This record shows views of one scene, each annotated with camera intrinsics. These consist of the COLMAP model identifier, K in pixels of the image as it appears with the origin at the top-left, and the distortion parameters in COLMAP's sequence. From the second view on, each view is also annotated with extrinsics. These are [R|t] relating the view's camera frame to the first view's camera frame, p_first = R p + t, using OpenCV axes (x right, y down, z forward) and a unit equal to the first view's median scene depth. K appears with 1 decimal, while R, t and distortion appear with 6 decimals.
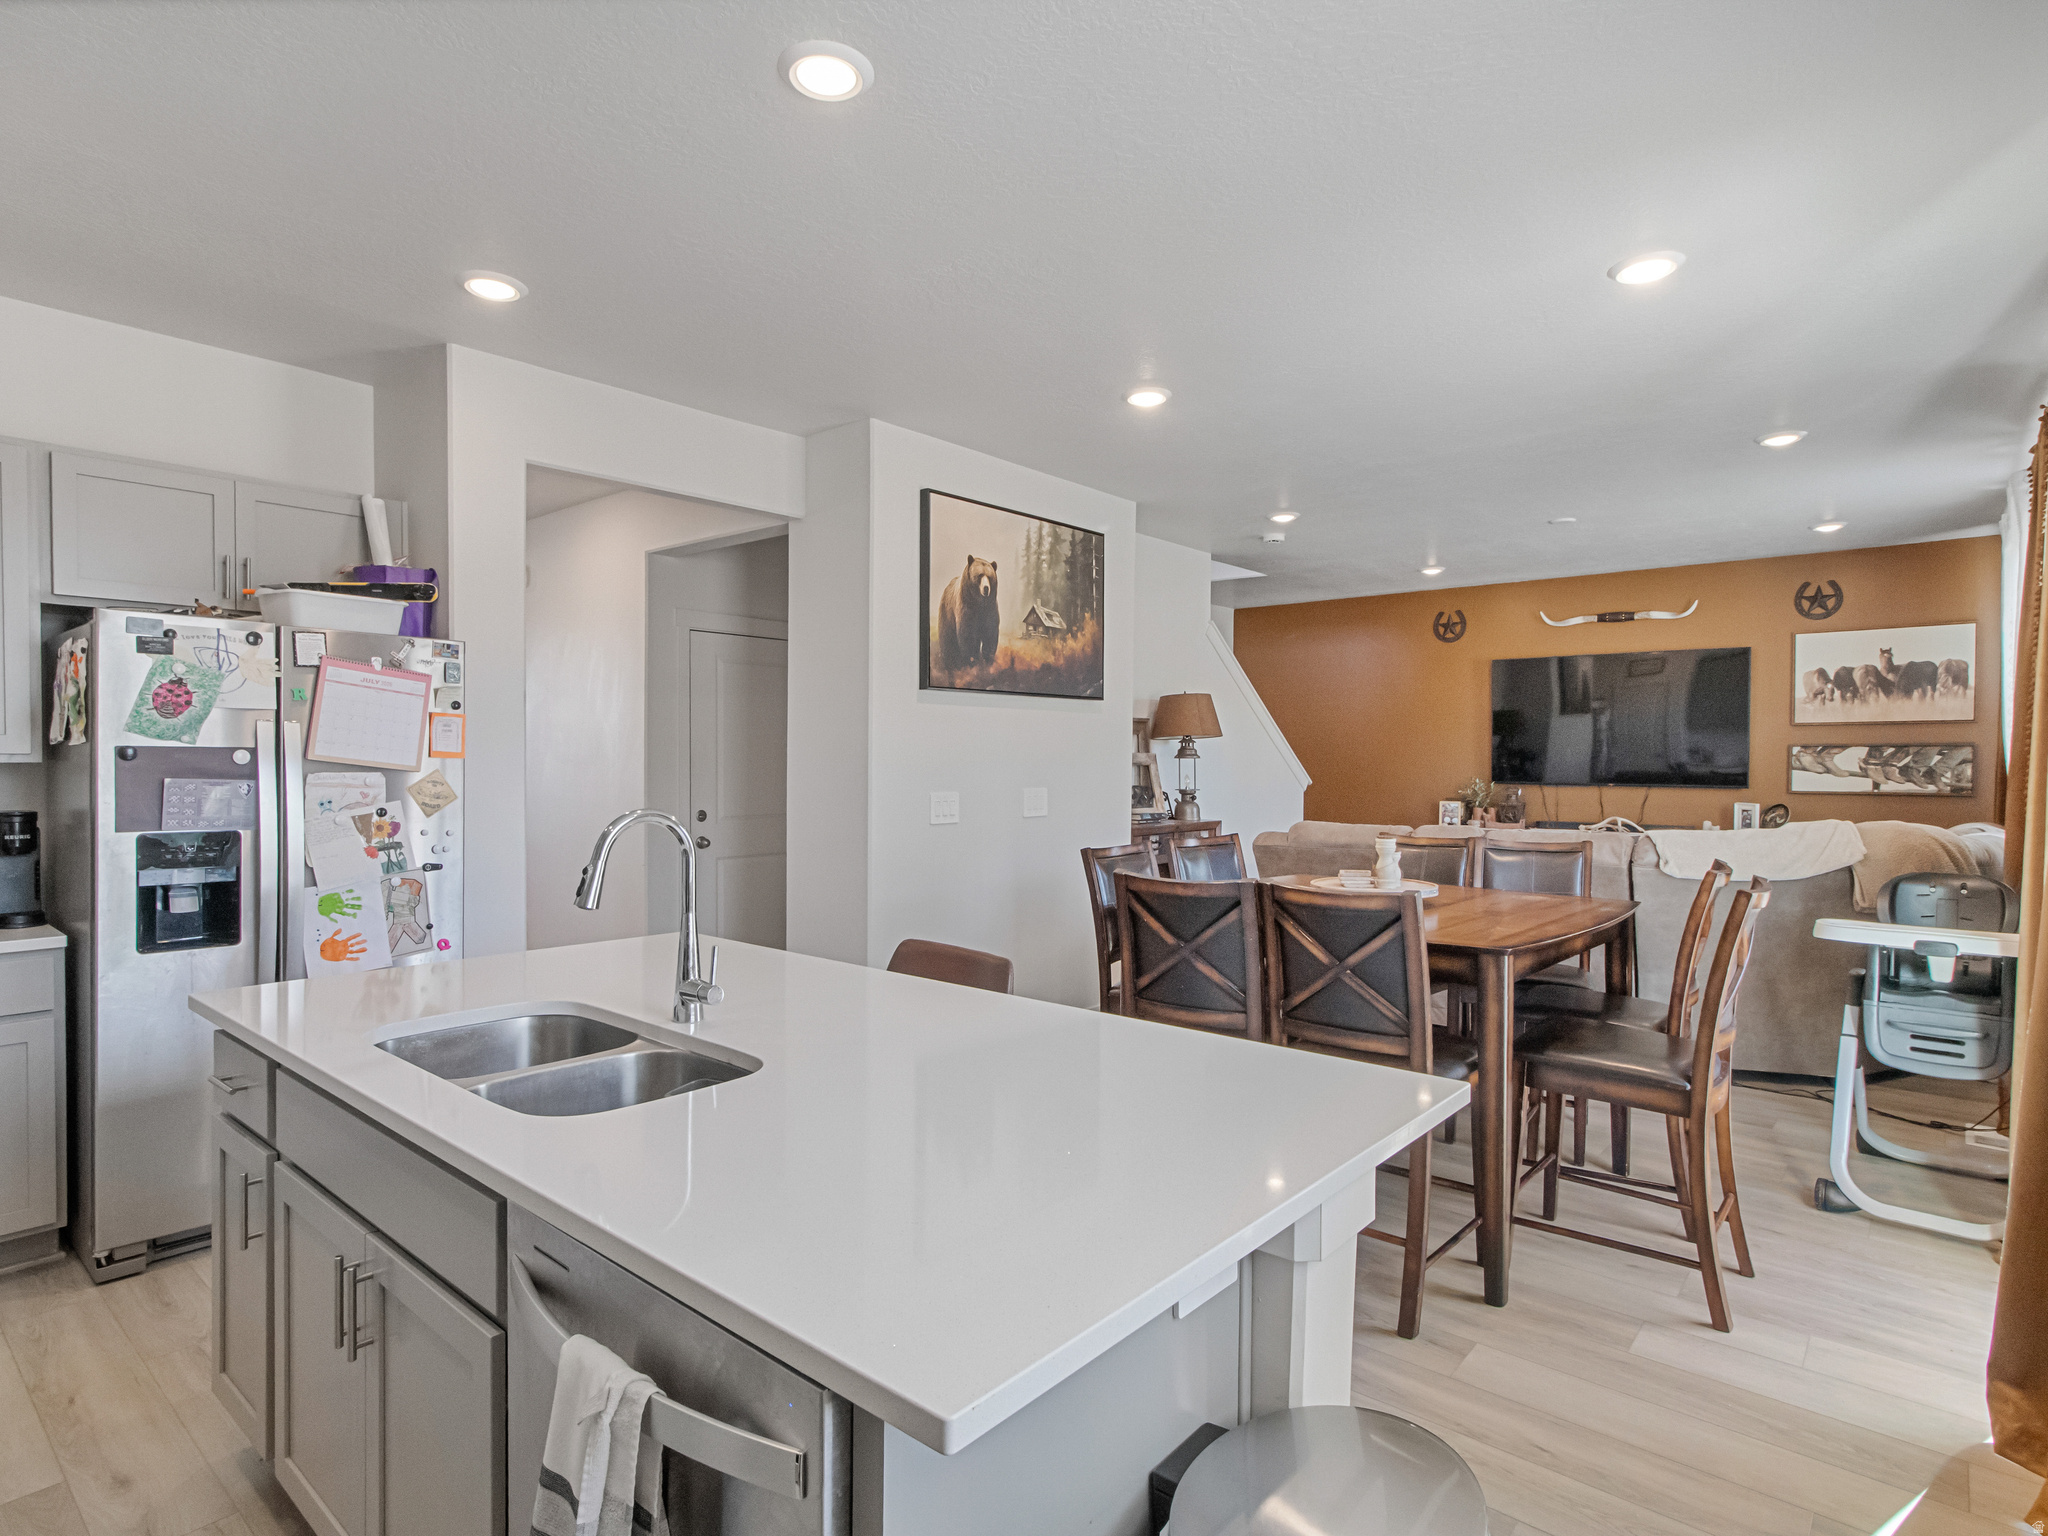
lens RADIAL K [[1077.9, 0, 1027.2], [0, 1077.9, 790.3], [0, 0, 1]] dist [-0.001558, 0.002400]
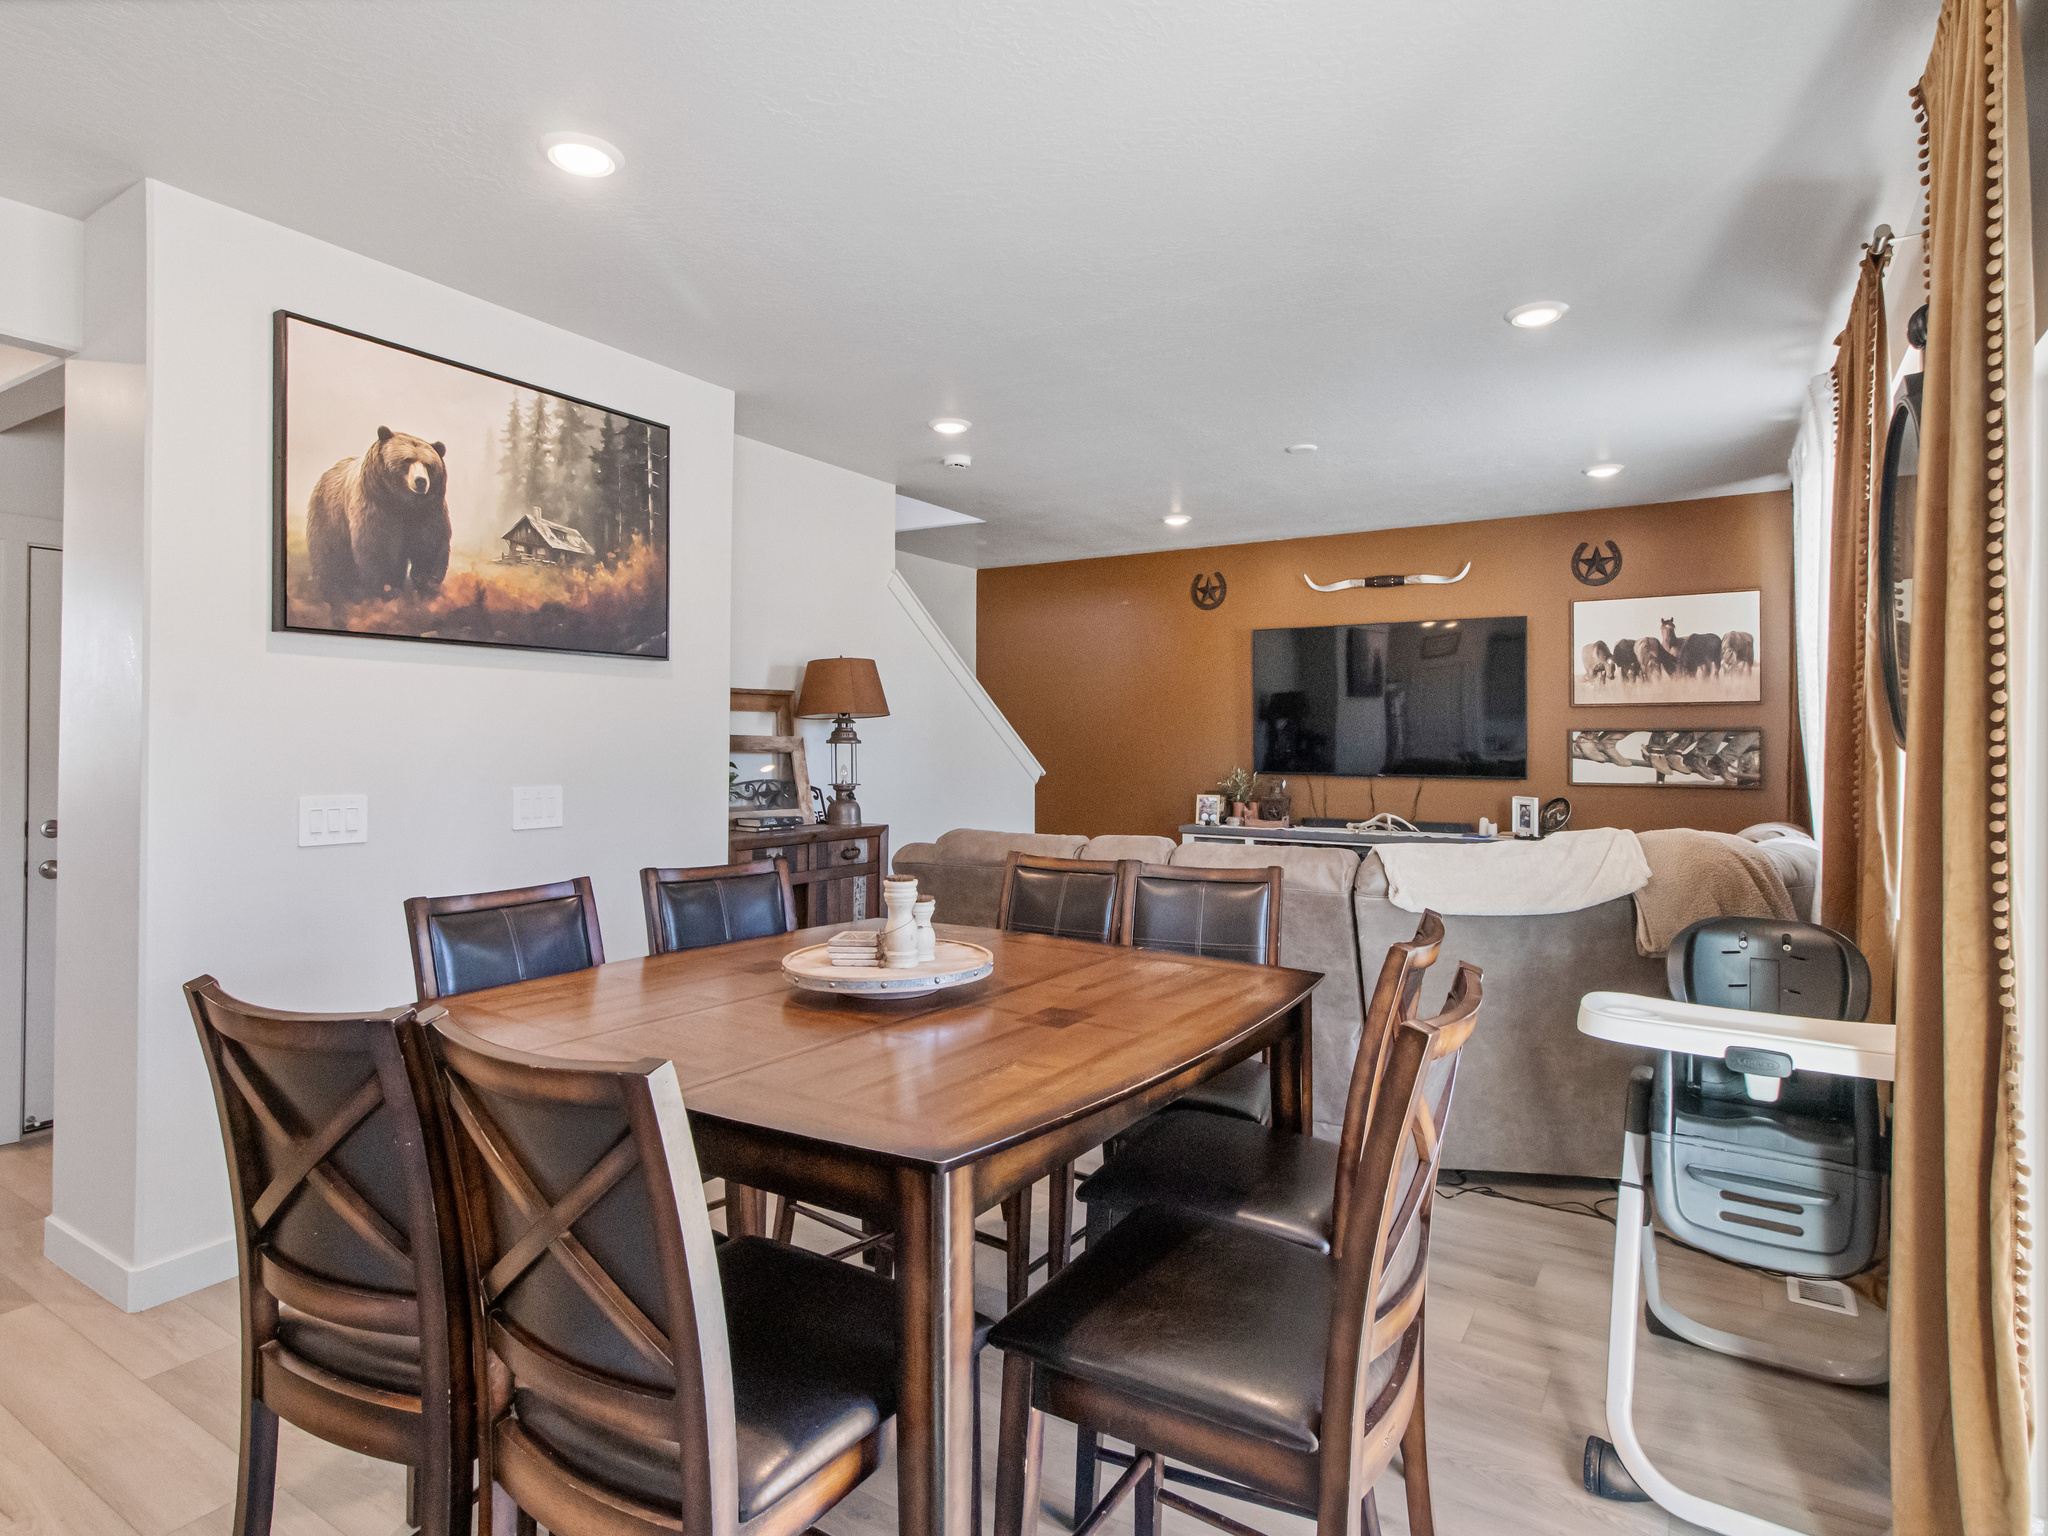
lens RADIAL K [[1077.9, 0, 1043.1], [0, 1077.9, 747.1], [0, 0, 1]] dist [-0.001558, 0.002400]
pose [[0.989033, 0.001456, 0.147685, 0.210720], [0.002614, 0.999622, -0.027357, -0.007075], [-0.147669, 0.027443, 0.988656, 0.269661]]
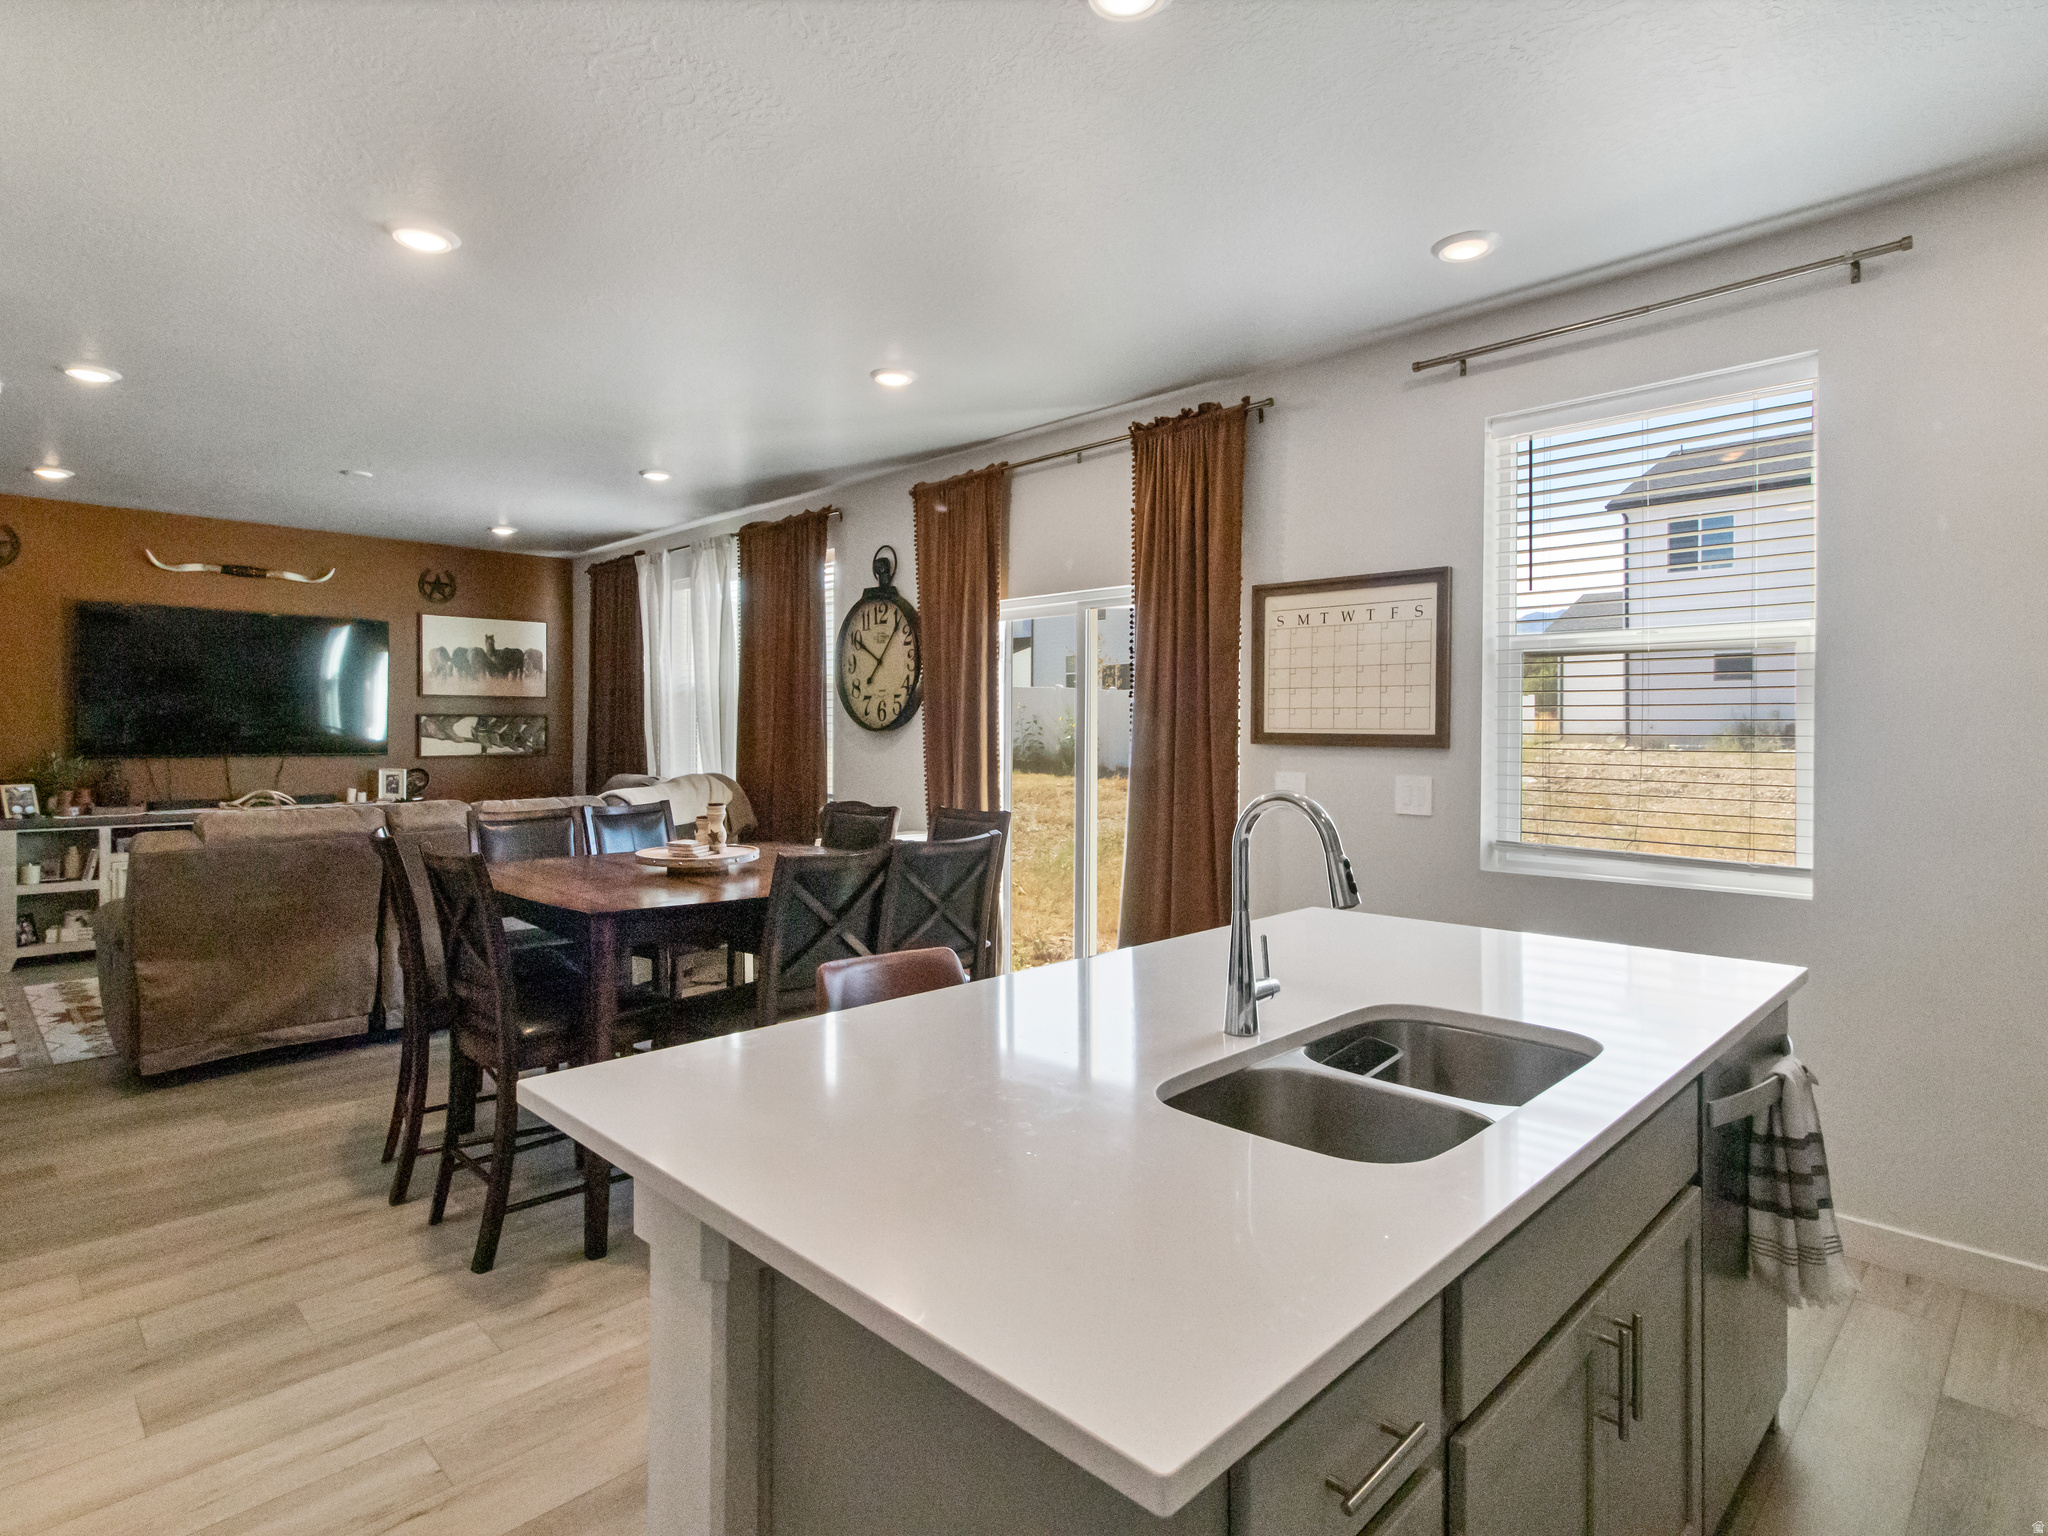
lens RADIAL K [[1077.9, 0, 1005.2], [0, 1077.9, 739.6], [0, 0, 1]] dist [-0.001558, 0.002400]
pose [[0.079243, -0.012381, 0.996778, -0.444221], [0.027840, 0.999560, 0.010202, -0.014260], [-0.996466, 0.026942, 0.079553, 0.413799]]
